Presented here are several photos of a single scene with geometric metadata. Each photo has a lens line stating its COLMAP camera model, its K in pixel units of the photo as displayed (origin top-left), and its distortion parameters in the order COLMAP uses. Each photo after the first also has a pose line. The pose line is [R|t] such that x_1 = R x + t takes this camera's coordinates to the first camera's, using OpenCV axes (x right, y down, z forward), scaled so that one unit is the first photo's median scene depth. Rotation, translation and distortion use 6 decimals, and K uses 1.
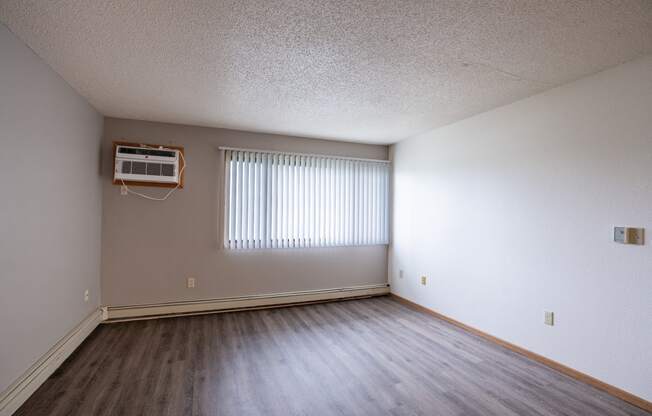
lens RADIAL K [[330.1, 0, 328.6], [0, 330.1, 208.9], [0, 0, 1]] dist [-0.032077, 0.016854]
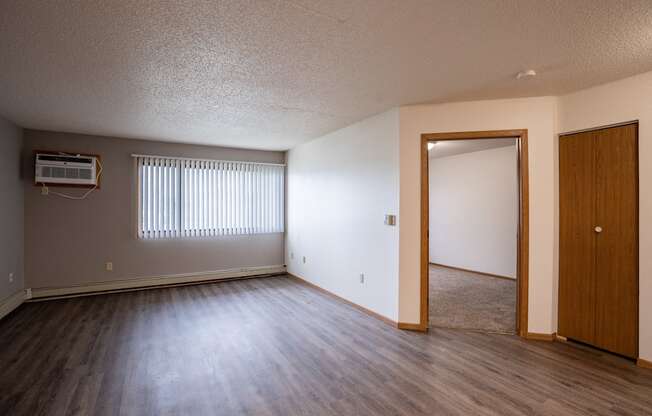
lens RADIAL K [[330.1, 0, 333.1], [0, 330.1, 207.8], [0, 0, 1]] dist [-0.032077, 0.016854]
pose [[0.988524, -0.006827, 0.150909, 0.230977], [0.003881, 0.999796, 0.019803, -0.012986], [-0.151013, -0.018990, 0.988349, -0.329034]]
